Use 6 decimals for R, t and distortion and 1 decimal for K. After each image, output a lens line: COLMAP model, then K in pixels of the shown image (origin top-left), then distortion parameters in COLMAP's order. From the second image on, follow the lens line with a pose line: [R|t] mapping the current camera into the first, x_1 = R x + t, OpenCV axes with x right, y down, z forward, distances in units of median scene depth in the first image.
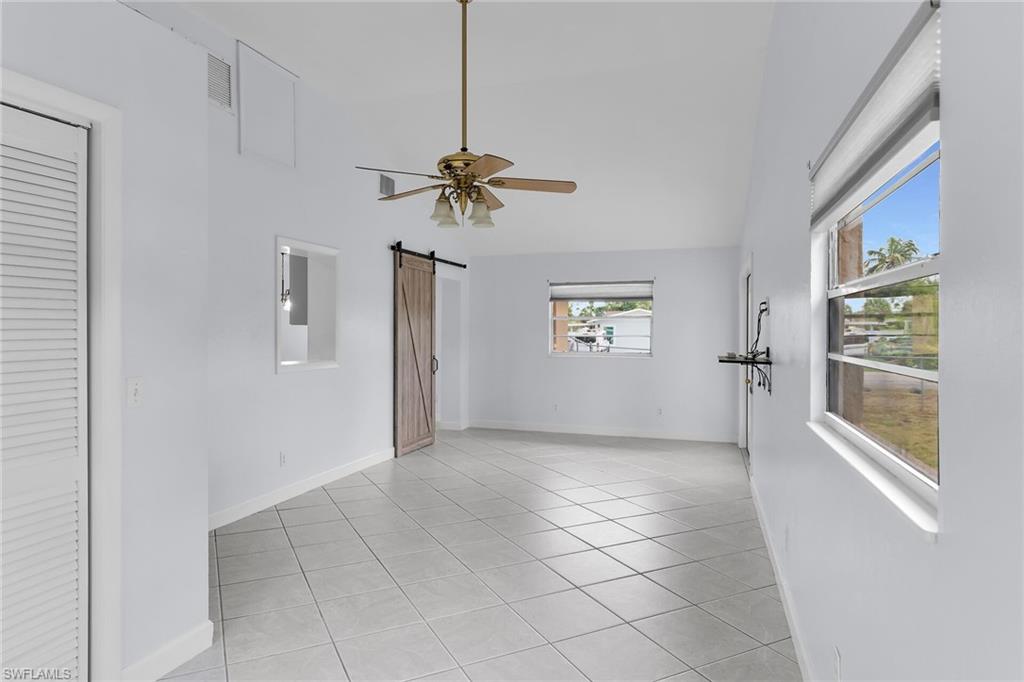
lens RADIAL K [[605.0, 0, 502.8], [0, 605.0, 329.5], [0, 0, 1]] dist [0.000409, 0.000037]
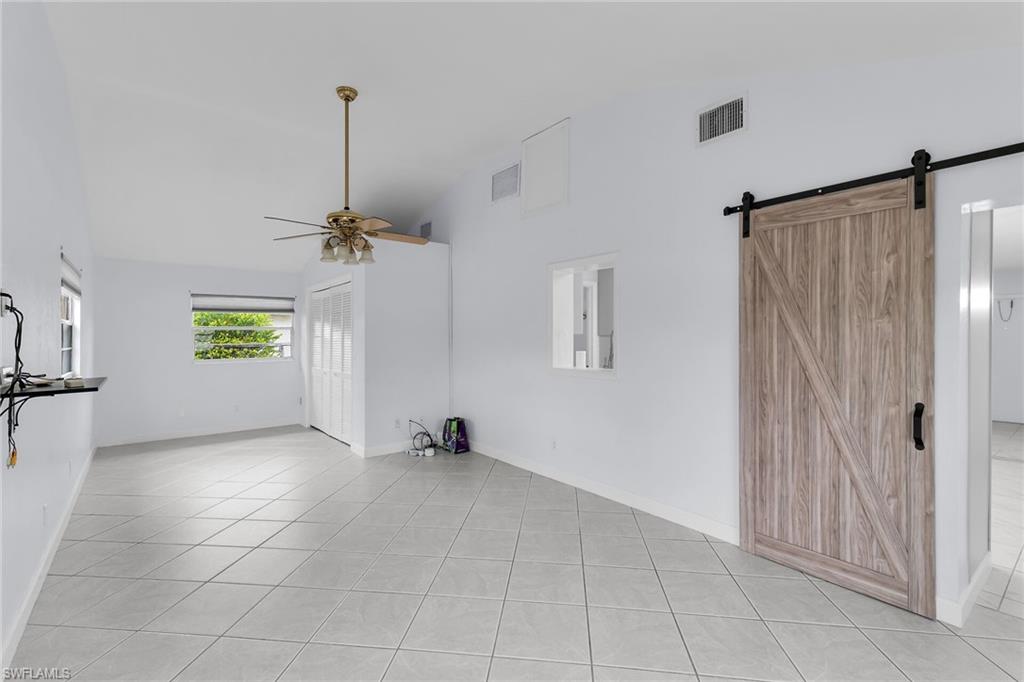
lens RADIAL K [[458.3, 0, 512.0], [0, 458.3, 341.0], [0, 0, 1]] dist [0.013424, 0.000014]
pose [[-0.552009, 0.003920, -0.833829, 0.341142], [-0.004016, 0.999965, 0.007360, -0.002497], [0.833829, 0.007412, -0.551974, 1.070062]]
